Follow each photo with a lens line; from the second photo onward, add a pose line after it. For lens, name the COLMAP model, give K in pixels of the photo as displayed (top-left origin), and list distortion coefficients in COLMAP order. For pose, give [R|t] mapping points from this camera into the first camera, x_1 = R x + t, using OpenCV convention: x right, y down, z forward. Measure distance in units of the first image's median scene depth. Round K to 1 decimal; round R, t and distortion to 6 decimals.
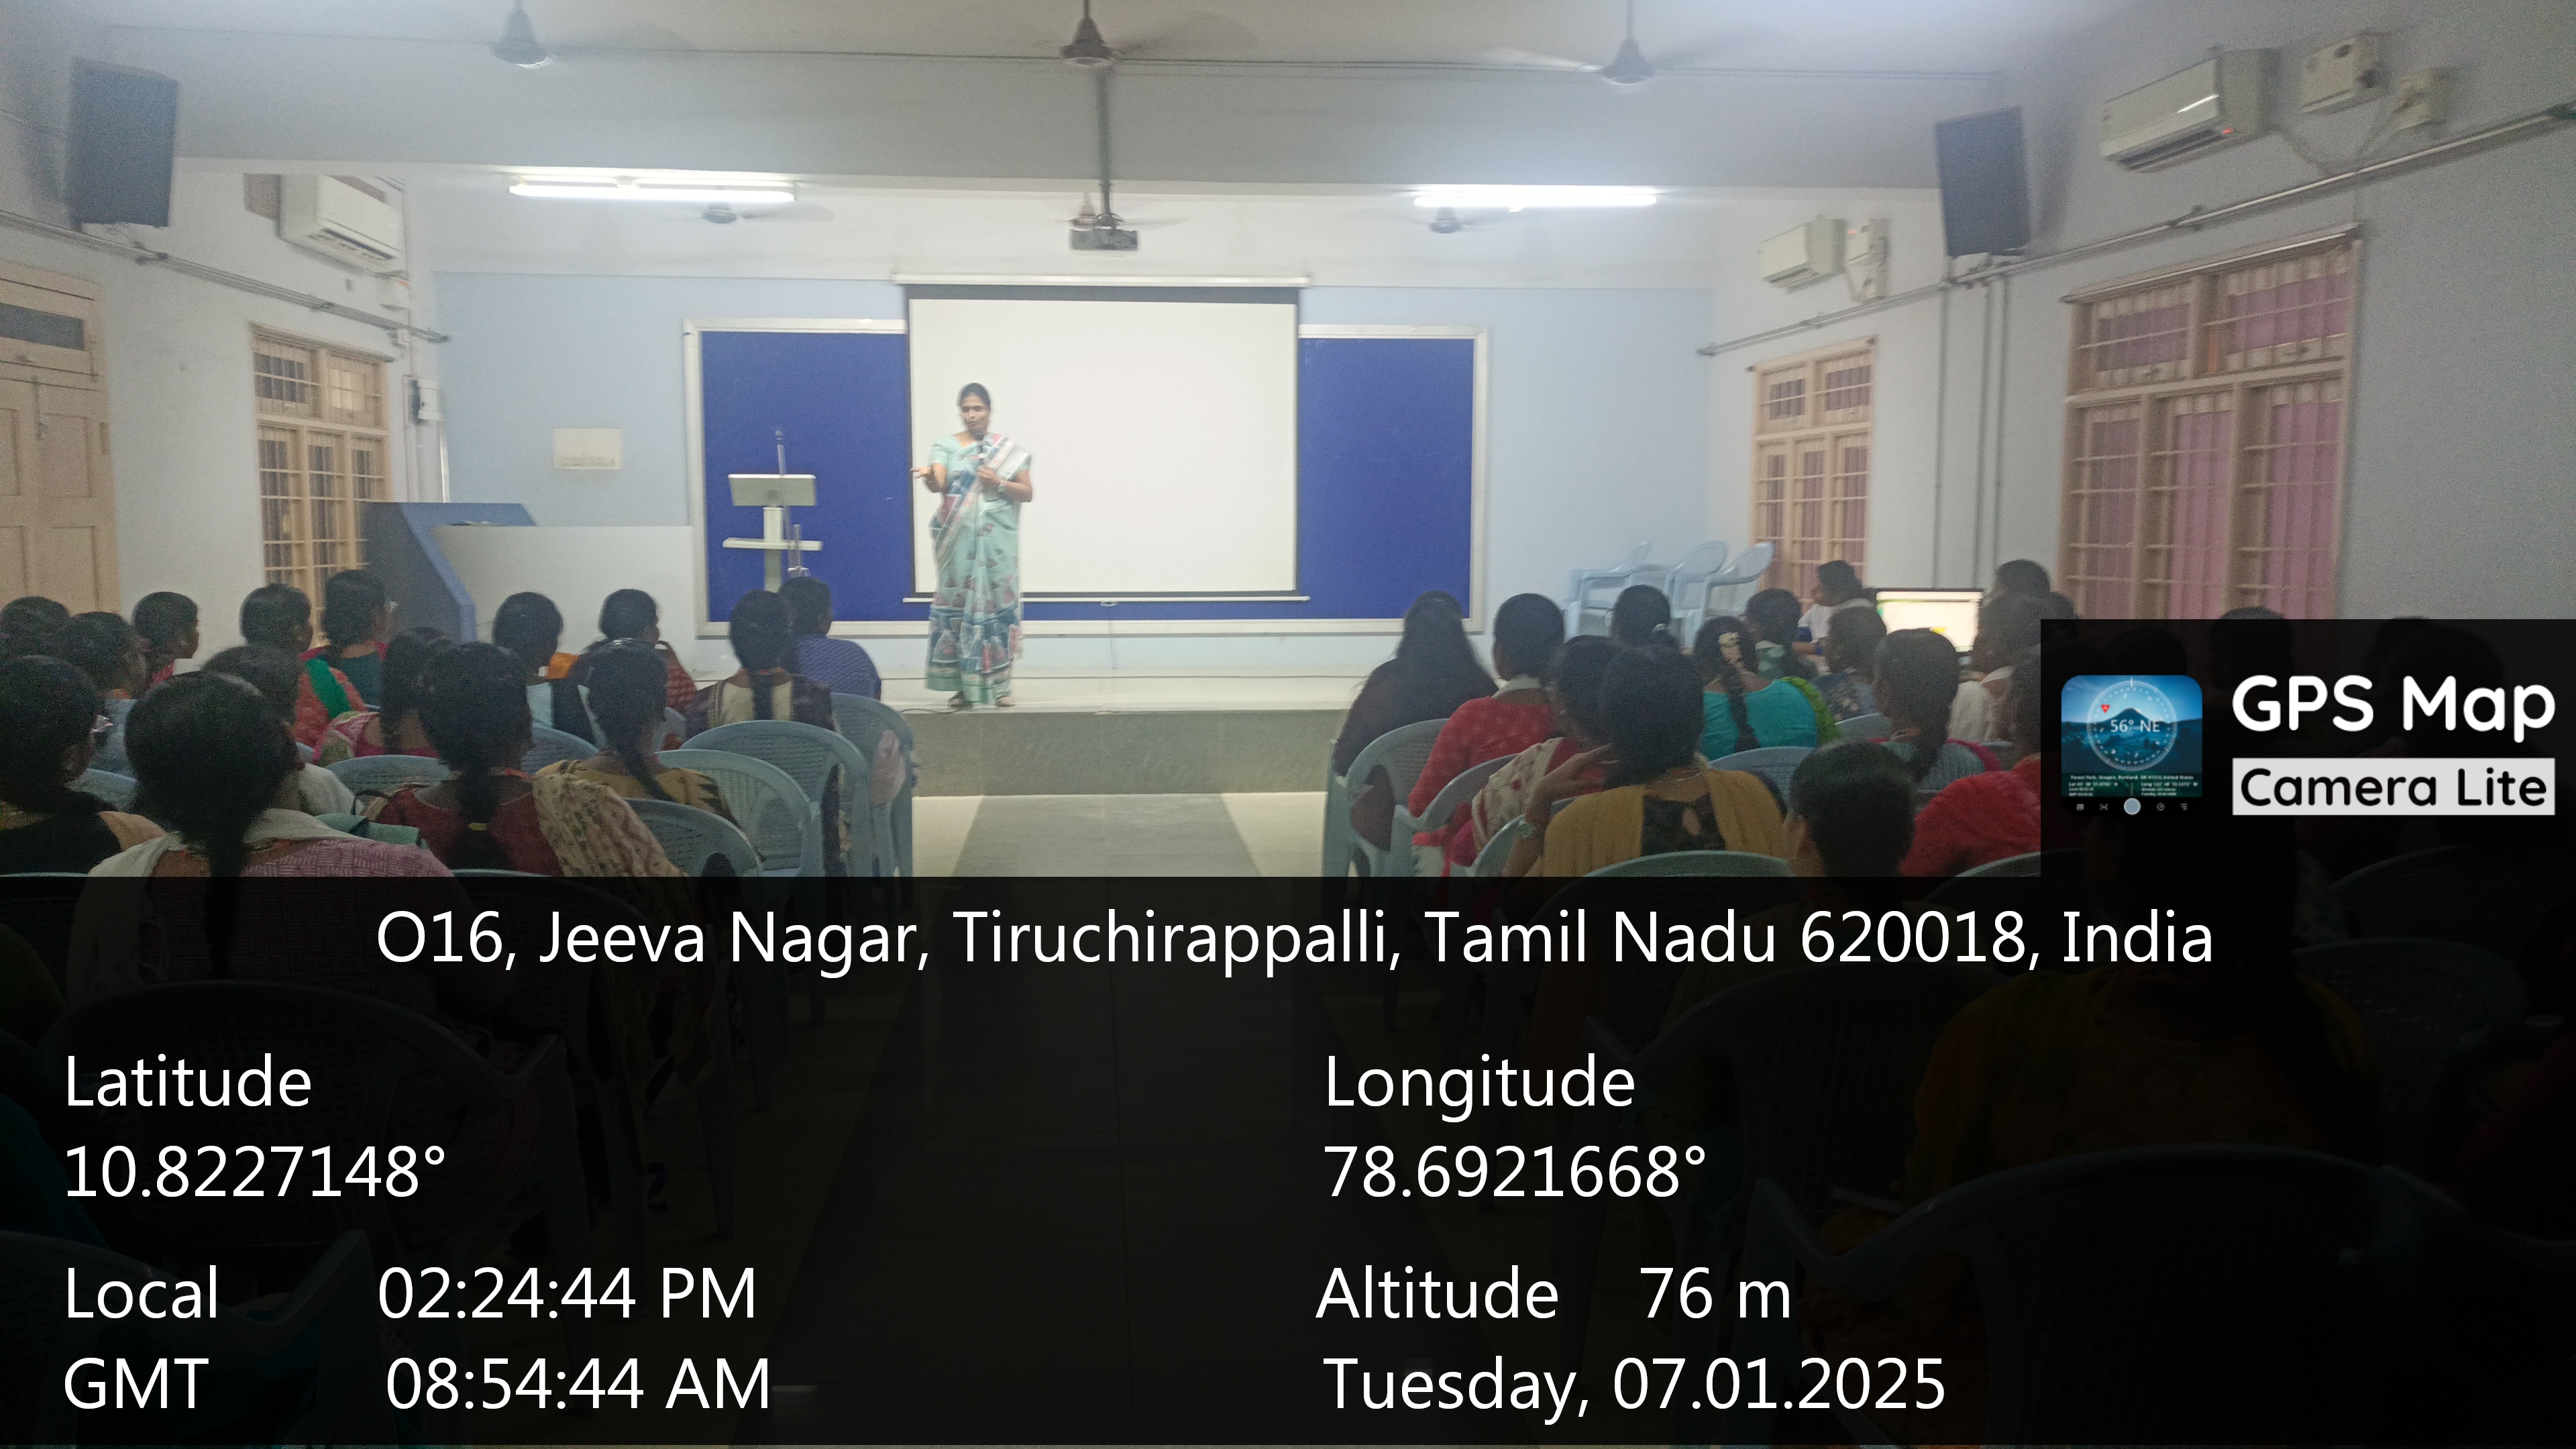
lens RADIAL K [[1857.5, 0, 1282.3], [0, 1857.5, 719.3], [0, 0, 1]] dist [0.020148, -0.013238]
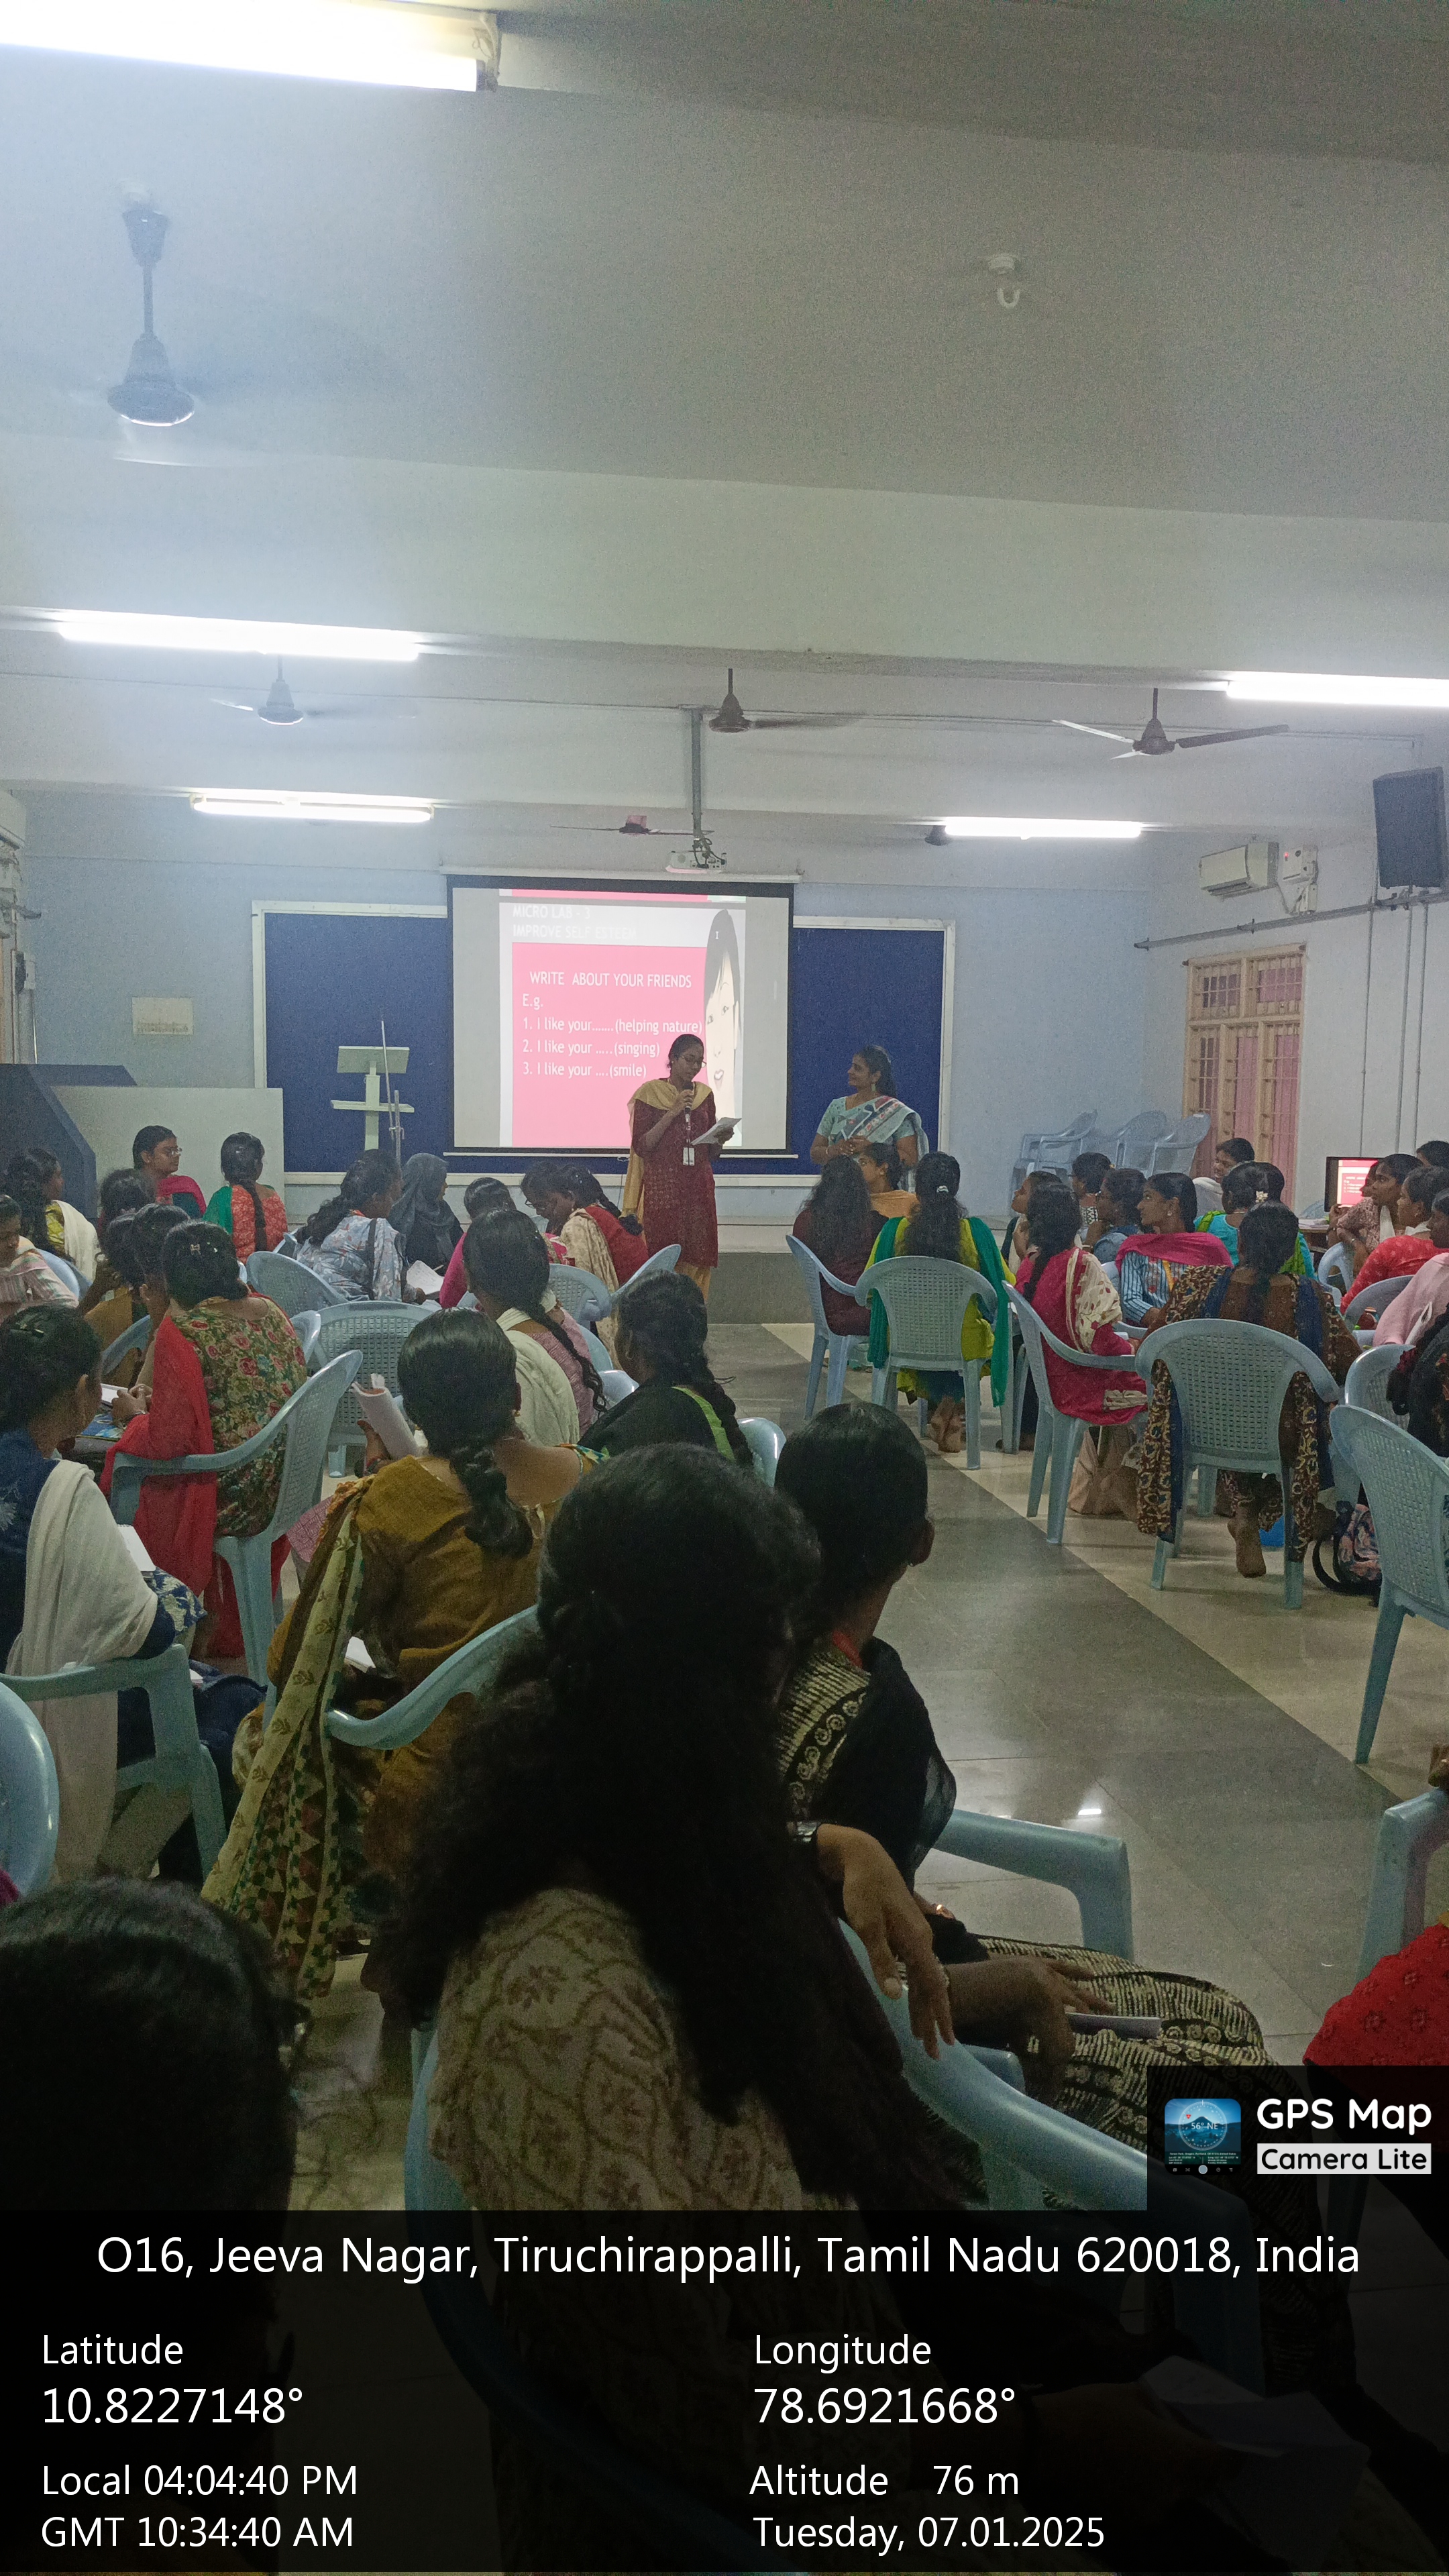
lens RADIAL K [[1857.5, 0, 726.6], [0, 1857.5, 1276.6], [0, 0, 1]] dist [0.020148, -0.013238]
pose [[0.998066, 0.007708, 0.061677, -0.124276], [-0.007902, 0.999965, 0.002897, 0.006645], [-0.061652, -0.003379, 0.998092, -0.166375]]
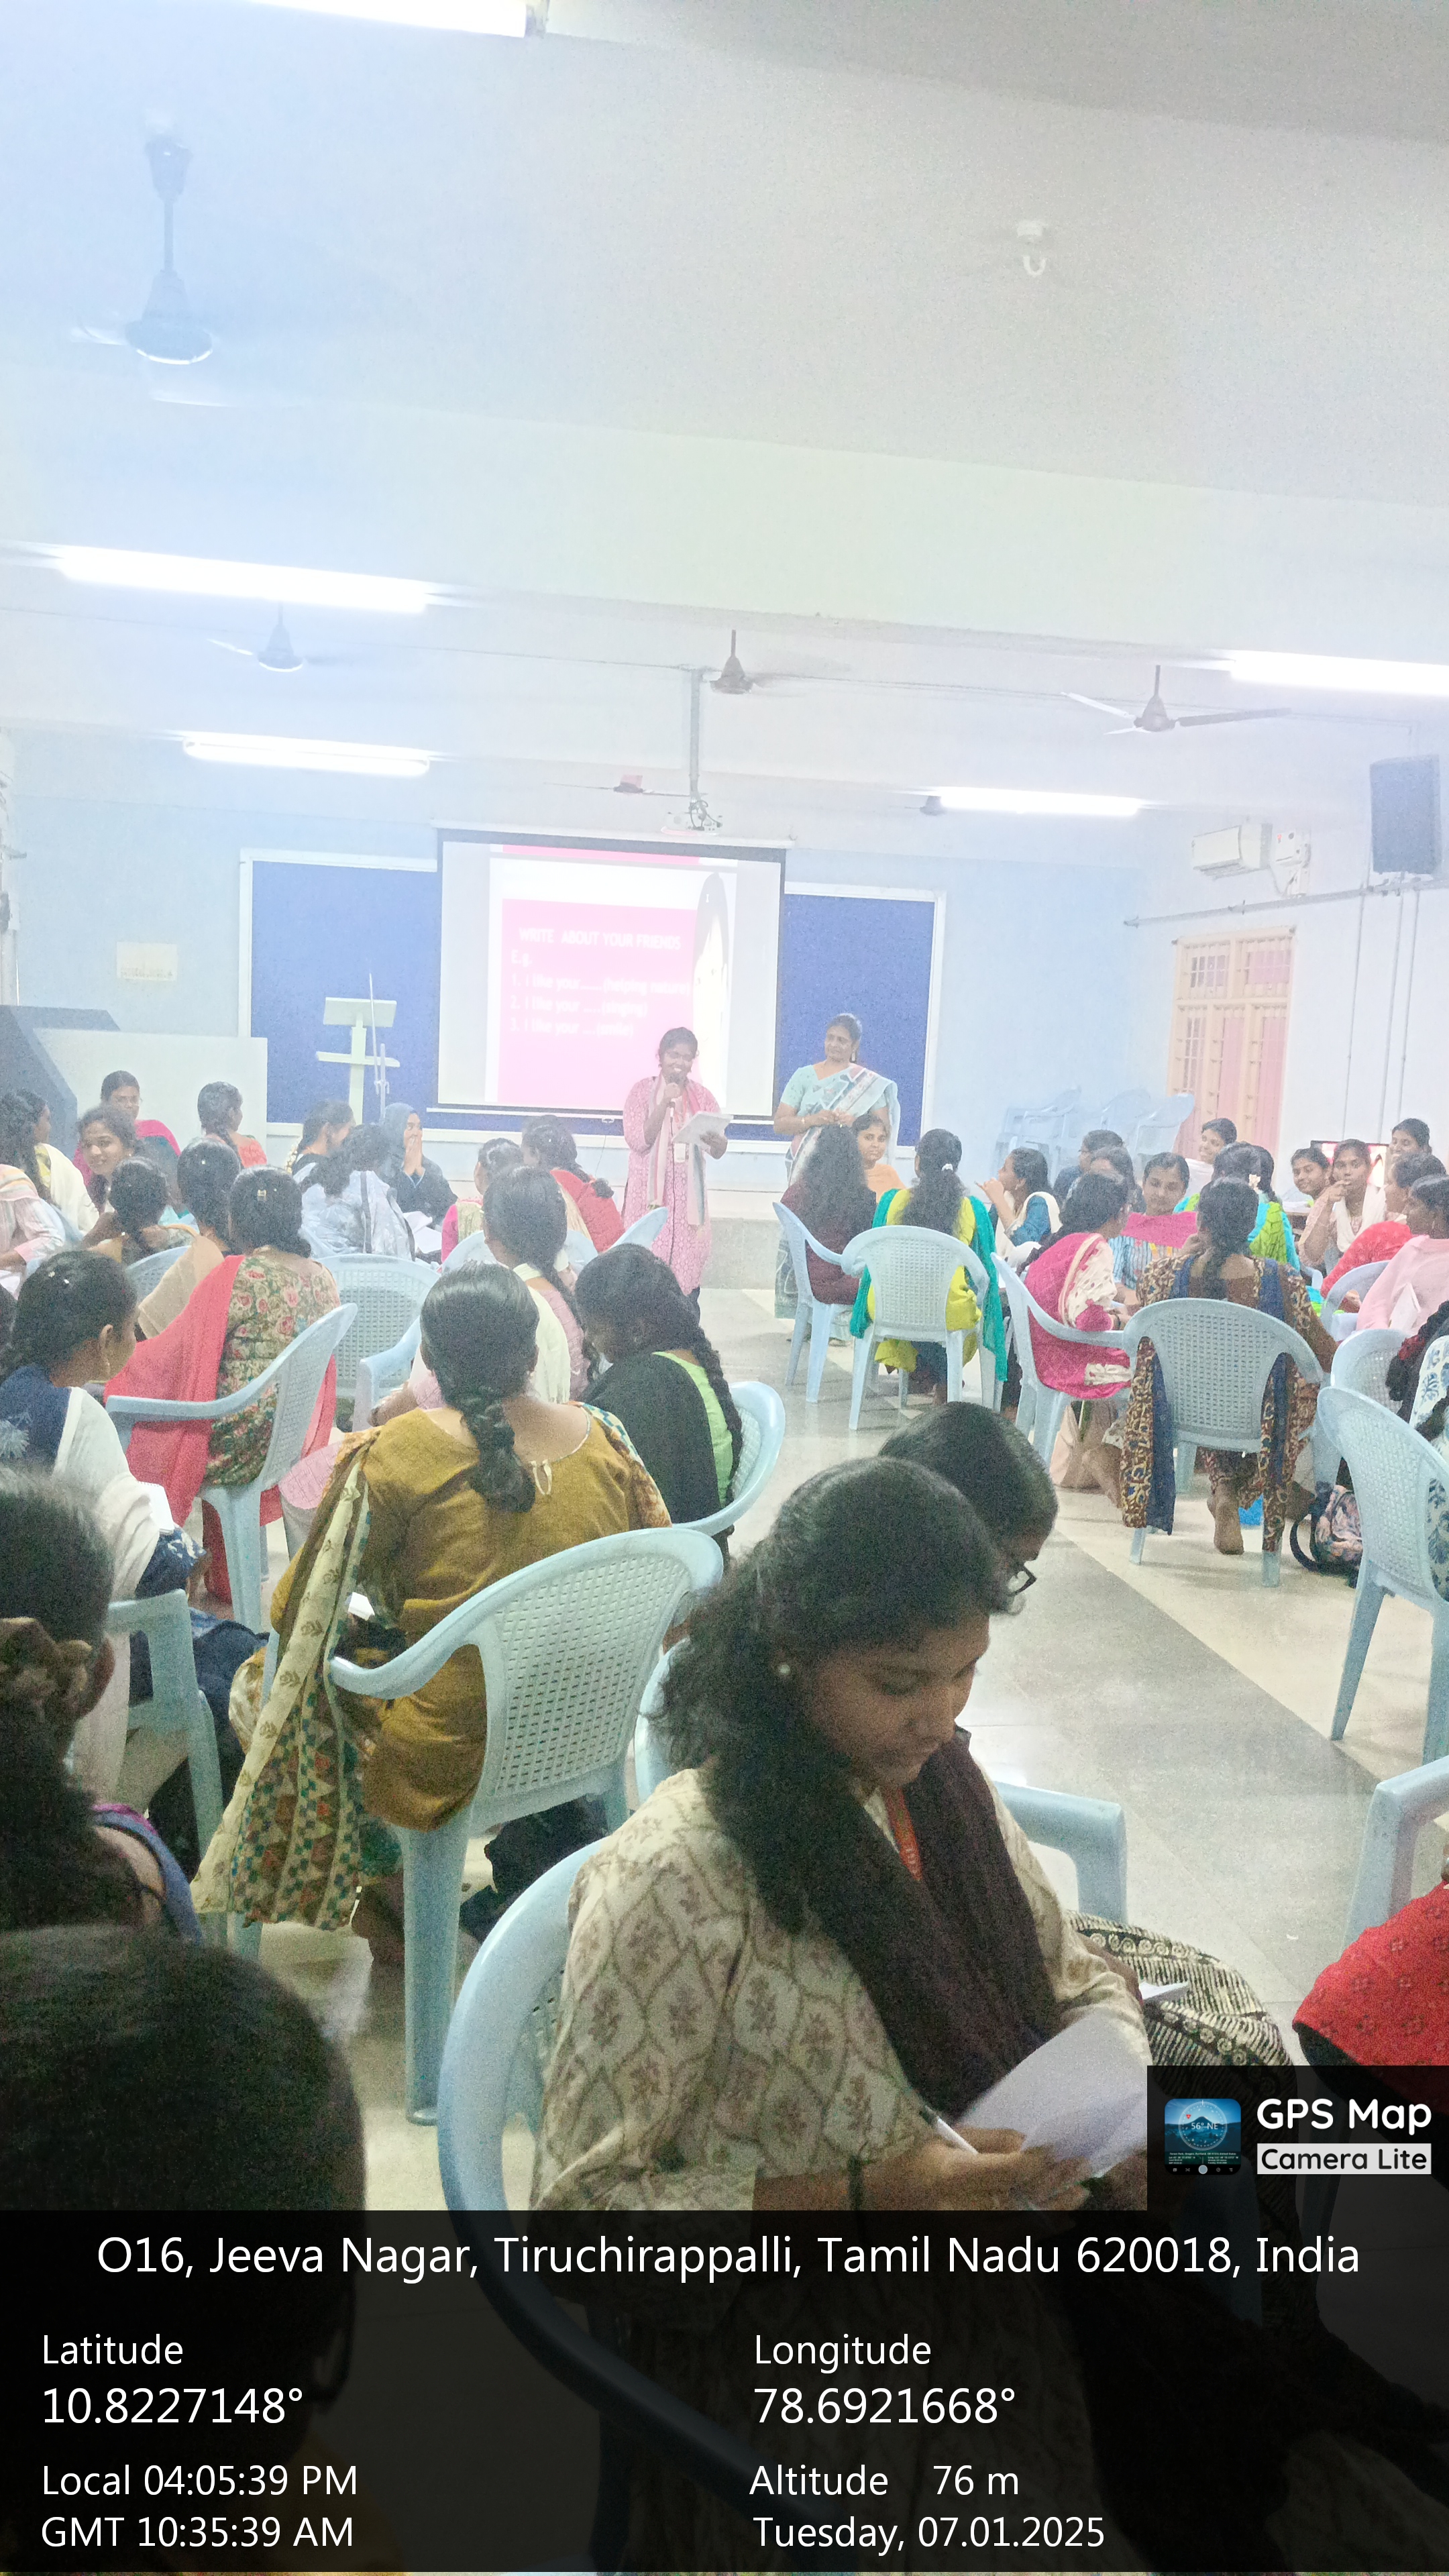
lens RADIAL K [[1860.3, 0, 725.9], [0, 1860.3, 1276.8], [0, 0, 1]] dist [0.013160, -0.004833]
pose [[0.996370, 0.036760, 0.076780, -0.130097], [-0.038485, 0.999036, 0.021111, 0.007203], [-0.075930, -0.023990, 0.996825, -0.167454]]
